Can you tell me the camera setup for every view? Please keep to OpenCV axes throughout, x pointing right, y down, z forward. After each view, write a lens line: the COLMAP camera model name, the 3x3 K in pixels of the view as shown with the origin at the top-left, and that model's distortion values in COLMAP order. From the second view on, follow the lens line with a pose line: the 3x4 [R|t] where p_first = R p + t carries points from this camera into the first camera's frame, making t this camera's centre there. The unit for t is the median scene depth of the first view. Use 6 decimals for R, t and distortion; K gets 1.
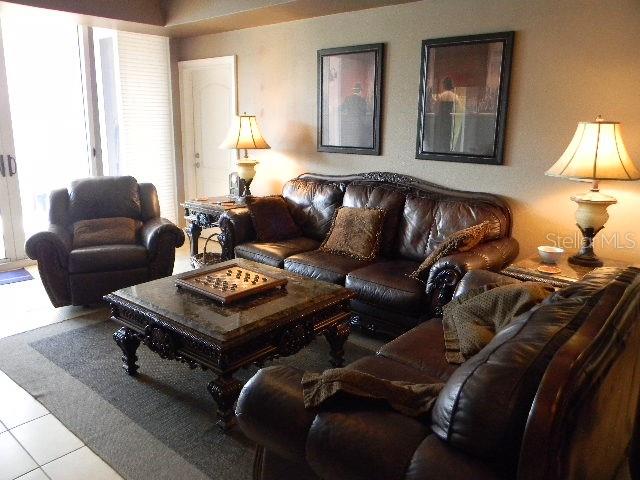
lens RADIAL K [[518.9, 0, 320.5], [0, 518.9, 235.7], [0, 0, 1]] dist [-0.013401, 0.006554]
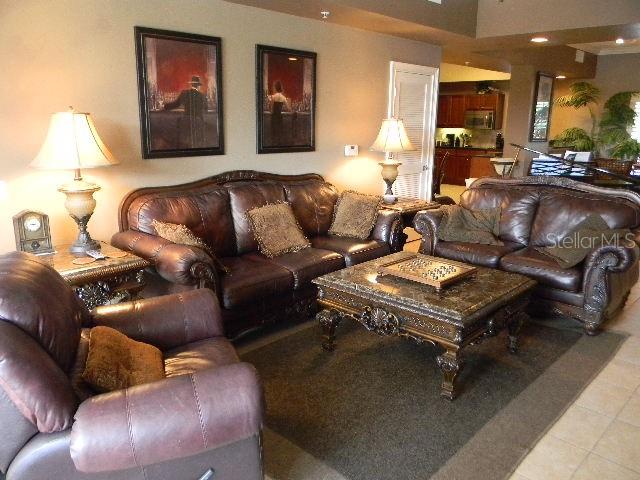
lens RADIAL K [[518.9, 0, 318.9], [0, 518.9, 238.2], [0, 0, 1]] dist [-0.013401, 0.006554]
pose [[0.049236, -0.240170, 0.969481, -0.932821], [0.207994, 0.951844, 0.225237, -0.206033], [-0.976890, 0.190557, 0.096819, 0.836728]]
